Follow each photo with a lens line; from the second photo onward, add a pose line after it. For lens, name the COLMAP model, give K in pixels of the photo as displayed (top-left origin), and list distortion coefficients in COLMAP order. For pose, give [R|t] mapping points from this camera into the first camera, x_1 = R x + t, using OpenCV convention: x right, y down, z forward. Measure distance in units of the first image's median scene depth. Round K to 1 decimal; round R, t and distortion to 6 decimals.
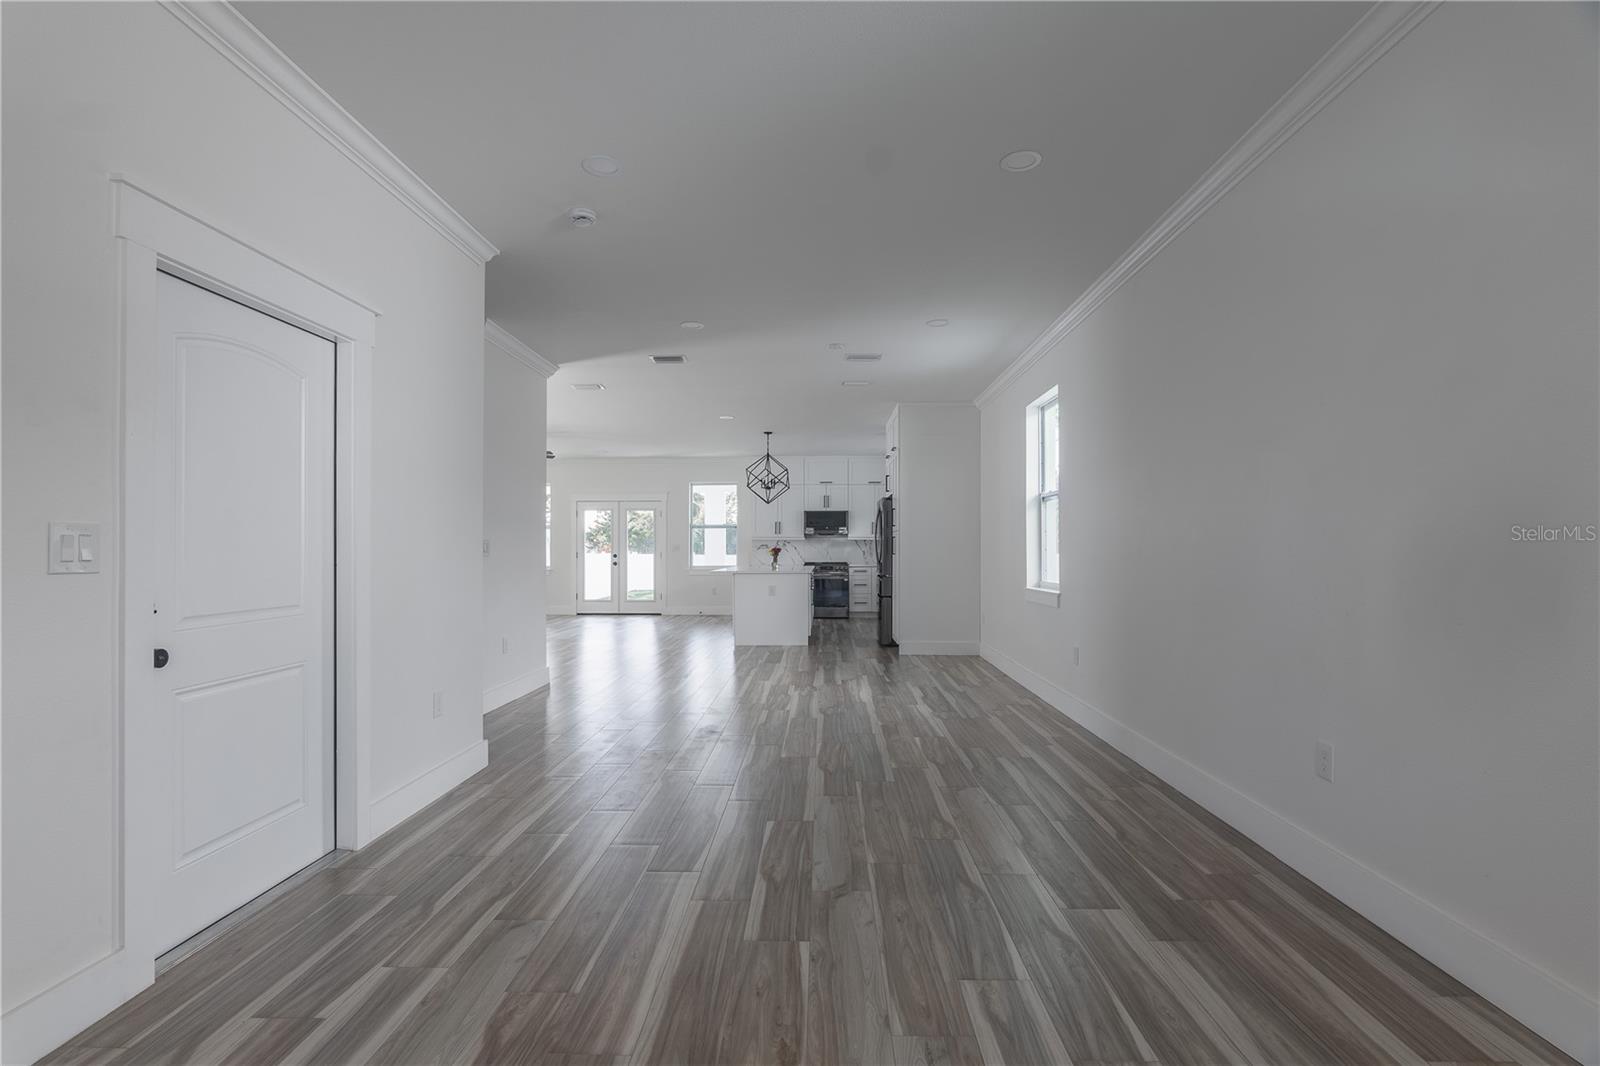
lens RADIAL K [[767.6, 0, 800.0], [0, 767.6, 533.0], [0, 0, 1]] dist [-0.062236, -0.000107]
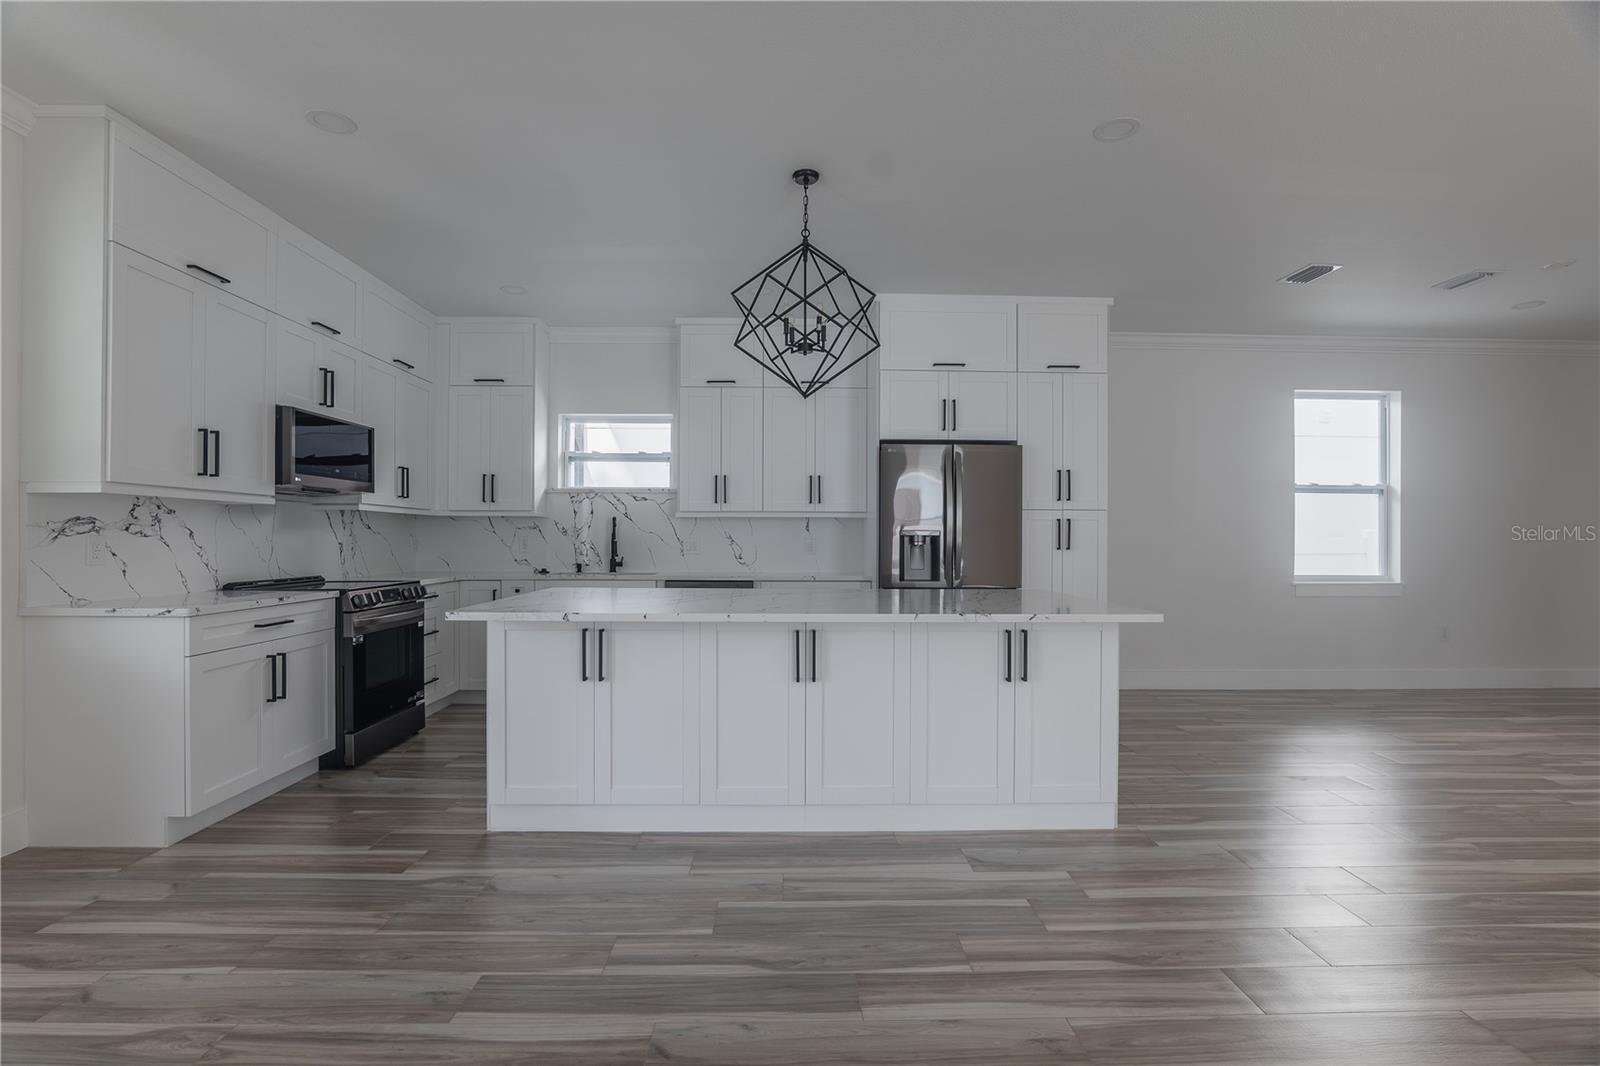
lens RADIAL K [[744.5, 0, 799.3], [0, 744.5, 539.9], [0, 0, 1]] dist [-0.022167, 0.006175]
pose [[-0.046120, -0.002260, 0.998933, -0.281596], [-0.026097, 0.999659, 0.001056, 0.016632], [-0.998595, -0.026020, -0.046163, 0.815431]]
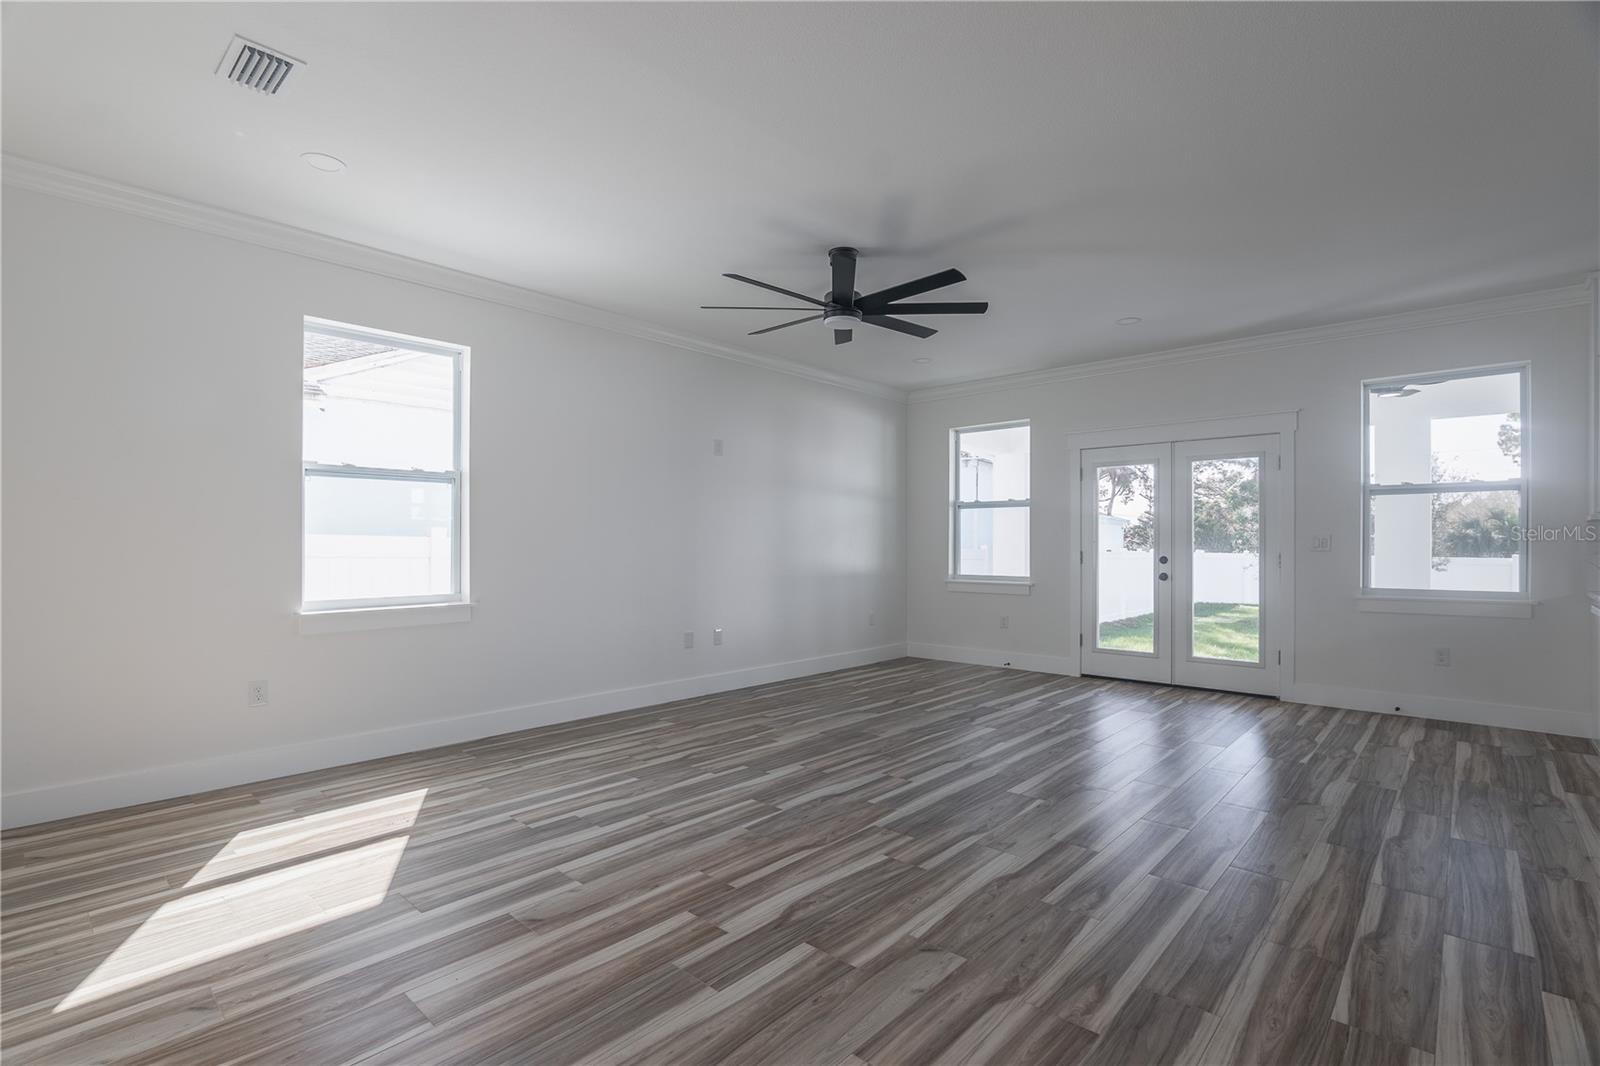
lens RADIAL K [[744.5, 0, 799.3], [0, 744.5, 539.9], [0, 0, 1]] dist [-0.022167, 0.006175]
pose [[0.761126, 0.000498, -0.648604, -0.122250], [0.008815, 0.999899, 0.011112, 0.011304], [0.648544, -0.014176, 0.761045, 0.530259]]
